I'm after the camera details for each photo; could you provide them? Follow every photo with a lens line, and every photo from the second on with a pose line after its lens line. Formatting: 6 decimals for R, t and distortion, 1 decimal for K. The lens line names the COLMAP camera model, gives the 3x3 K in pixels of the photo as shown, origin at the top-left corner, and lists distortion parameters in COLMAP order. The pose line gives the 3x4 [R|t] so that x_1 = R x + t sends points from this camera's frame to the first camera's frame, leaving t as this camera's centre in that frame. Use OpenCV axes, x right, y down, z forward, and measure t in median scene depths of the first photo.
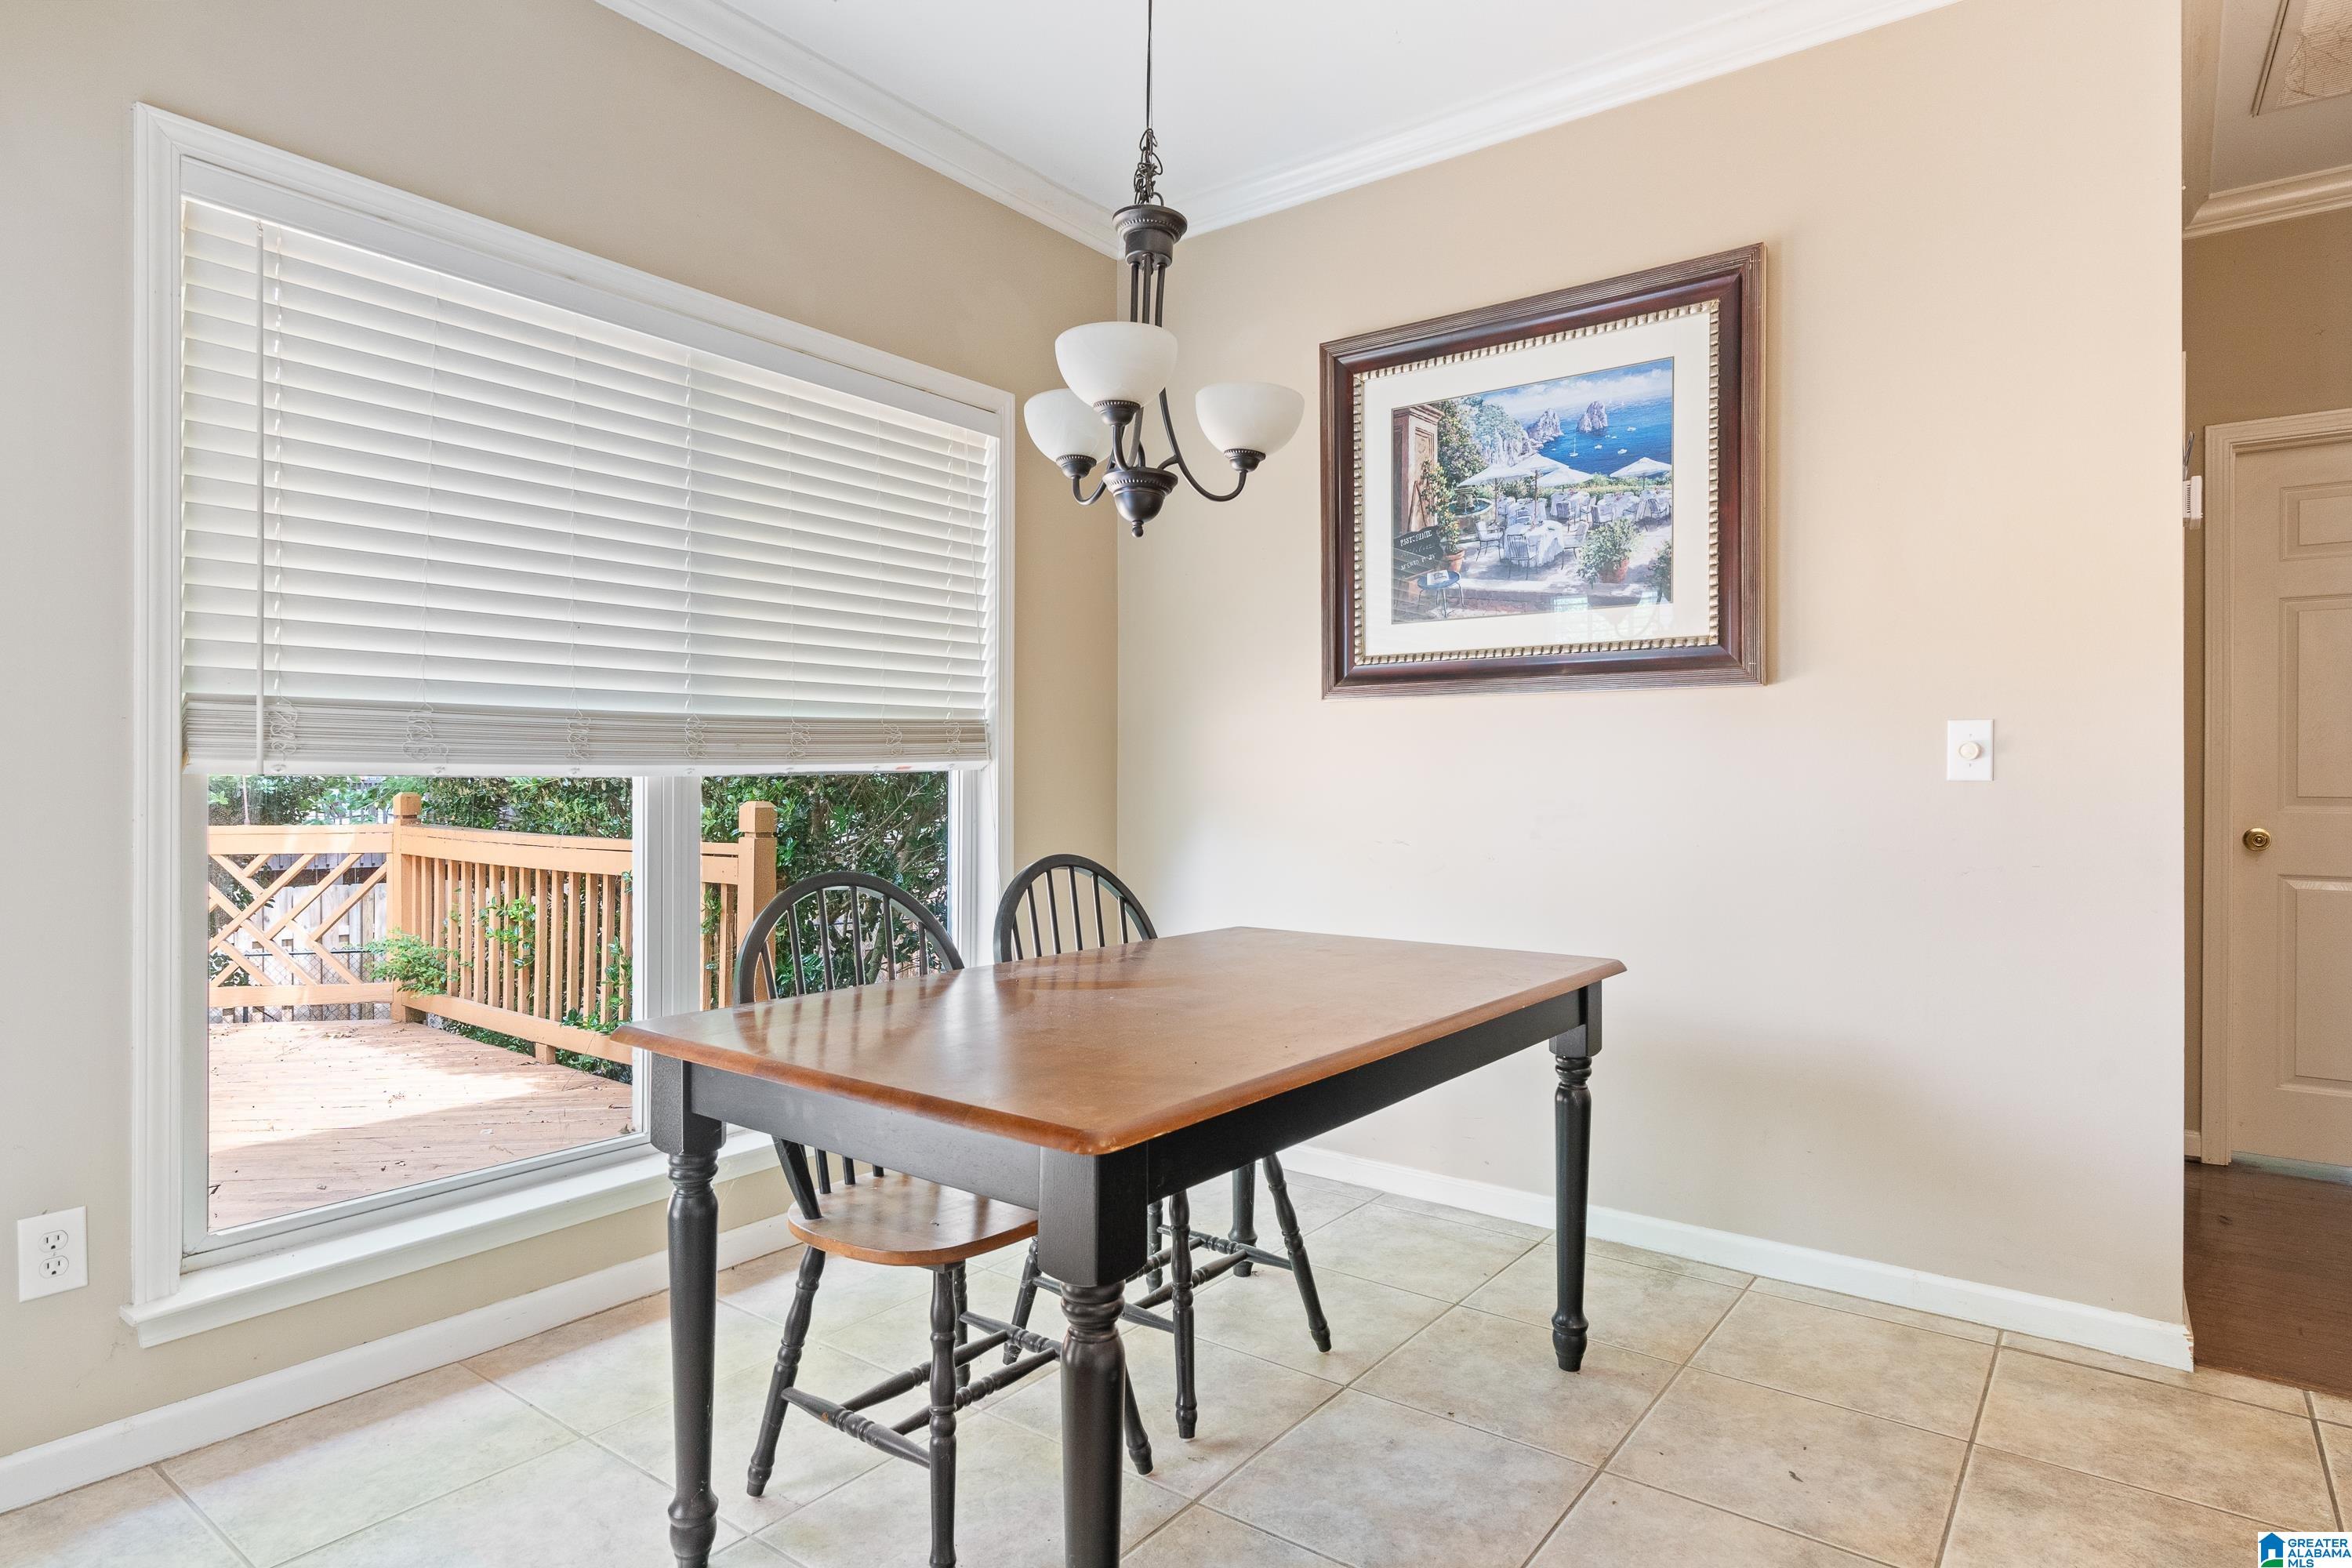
lens RADIAL K [[1281.8, 0, 1225.7], [0, 1281.8, 781.9], [0, 0, 1]] dist [-0.004545, 0.000137]
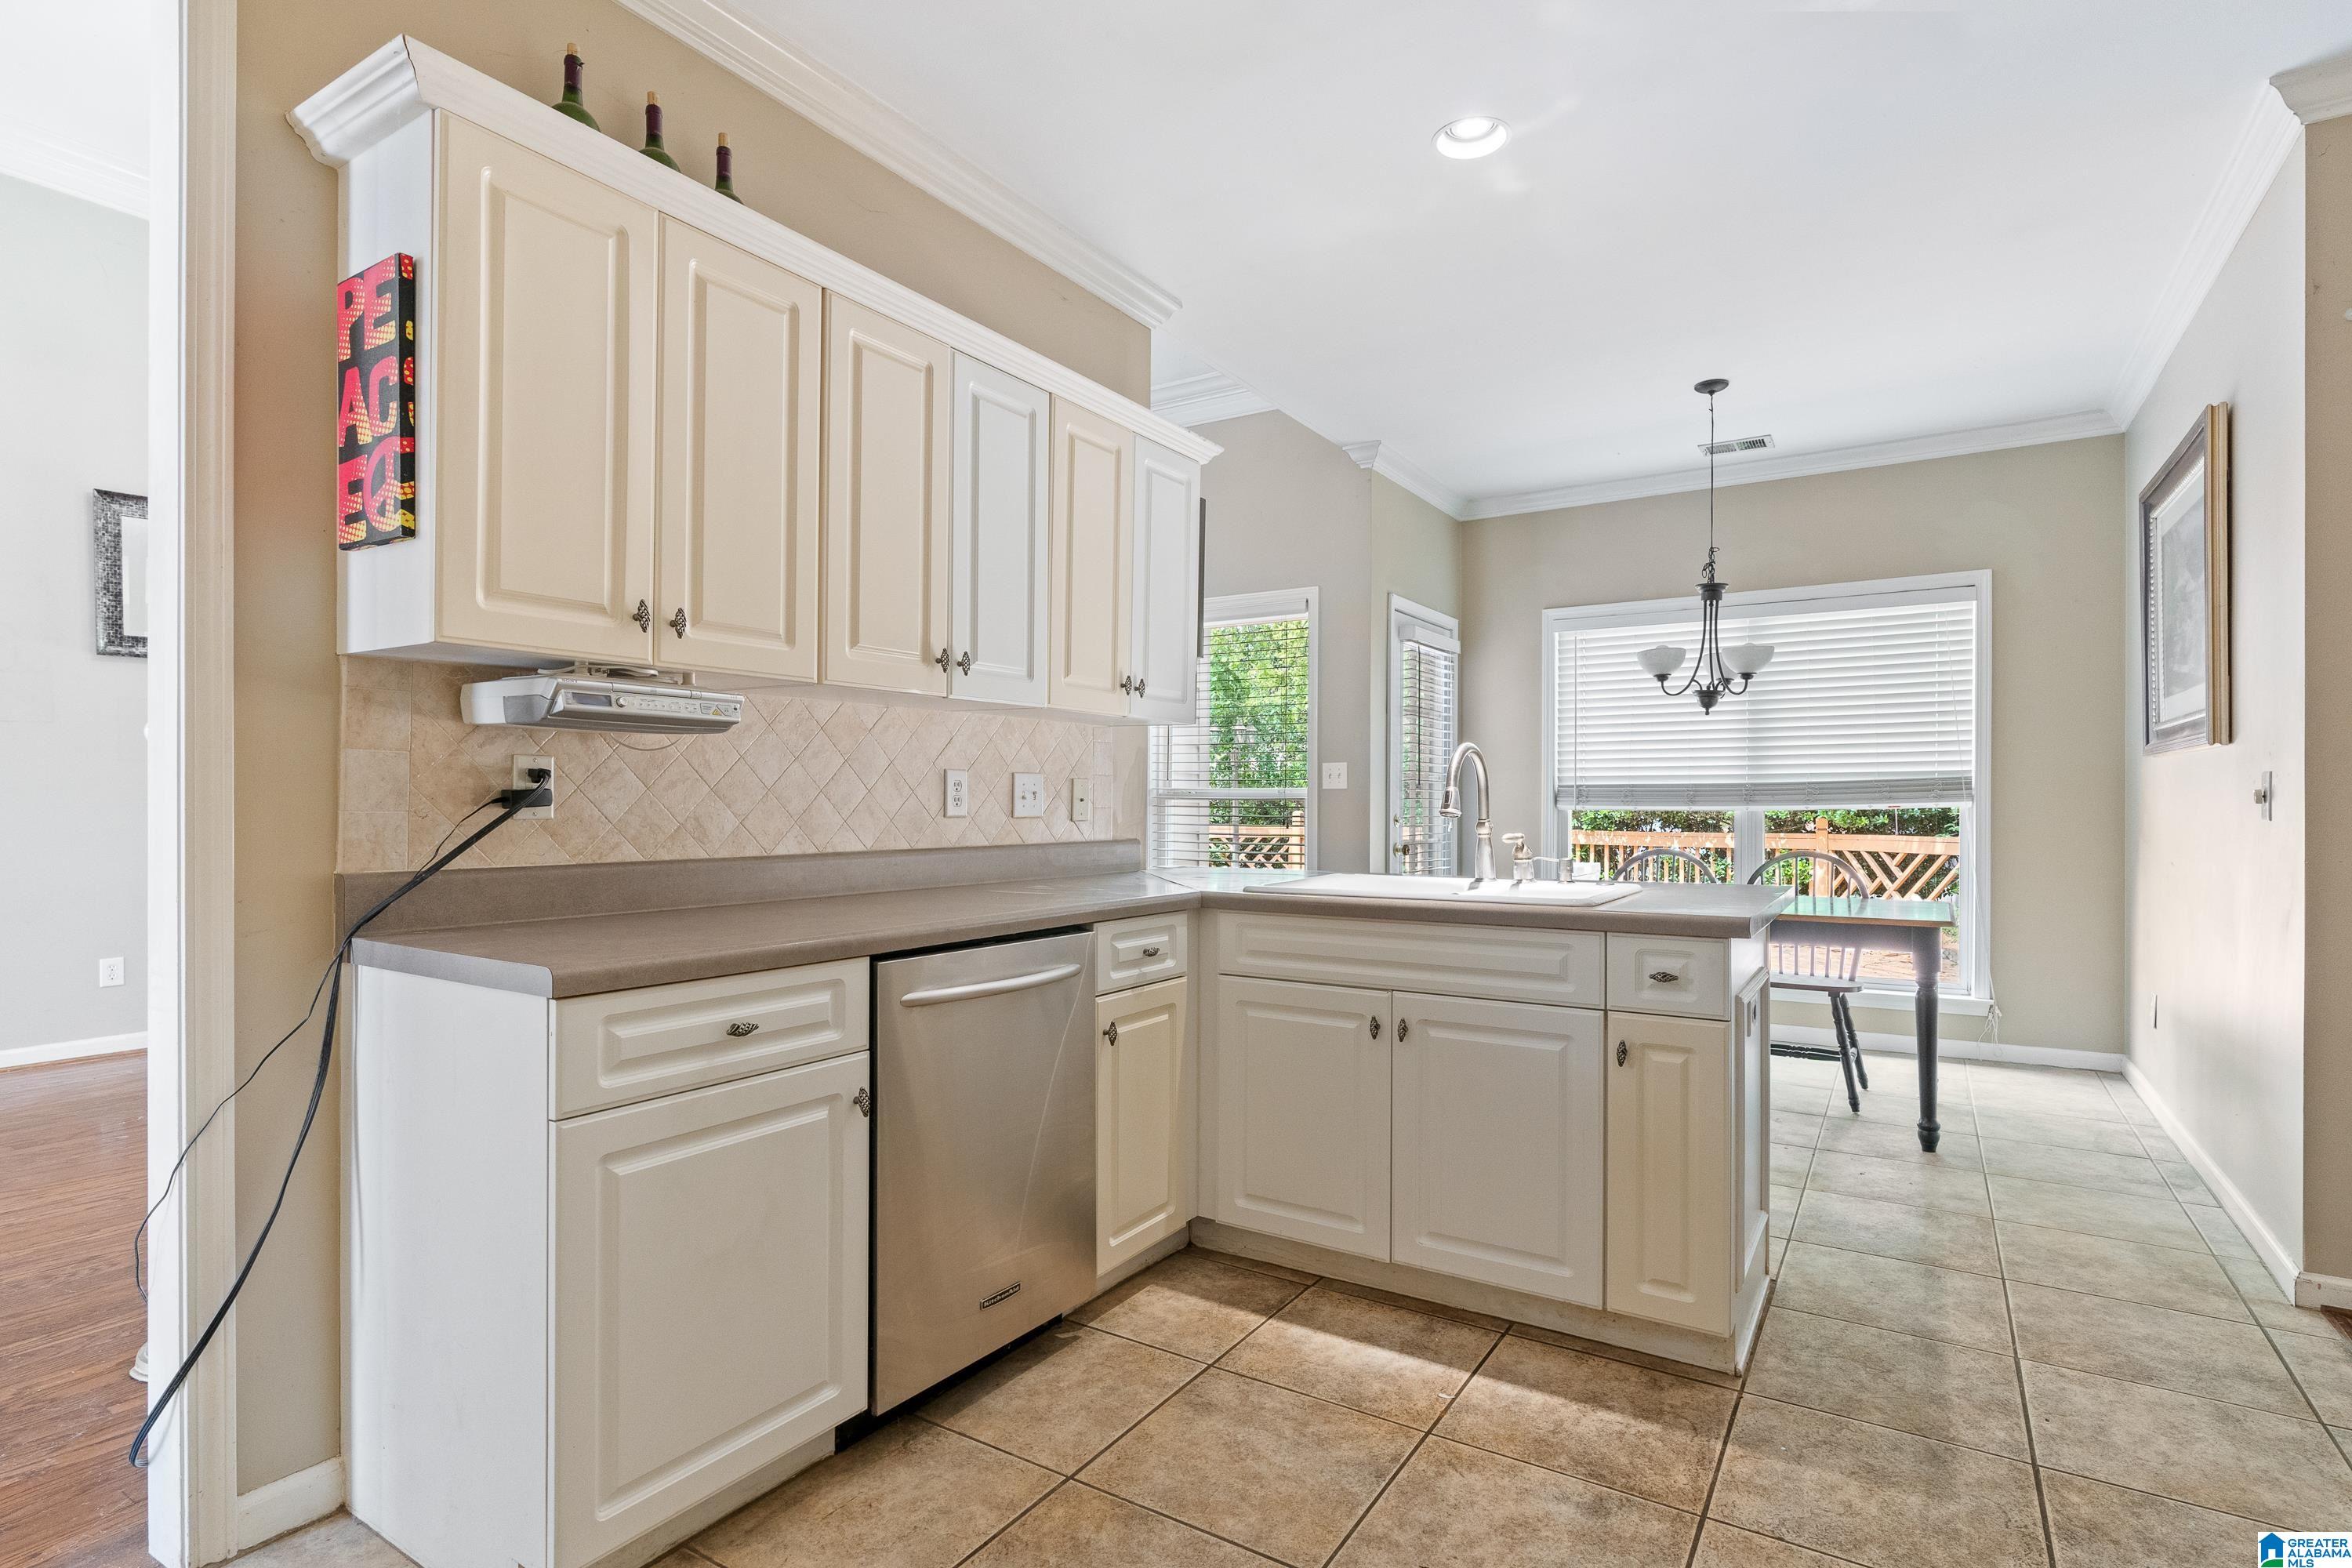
lens RADIAL K [[1205.1, 0, 1181.1], [0, 1205.1, 799.3], [0, 0, 1]] dist [0.018432, 0.000760]
pose [[0.078791, -0.001054, -0.996891, 1.812473], [-0.001228, 0.999999, -0.001154, -0.024205], [0.996890, 0.001315, 0.078790, -0.159548]]
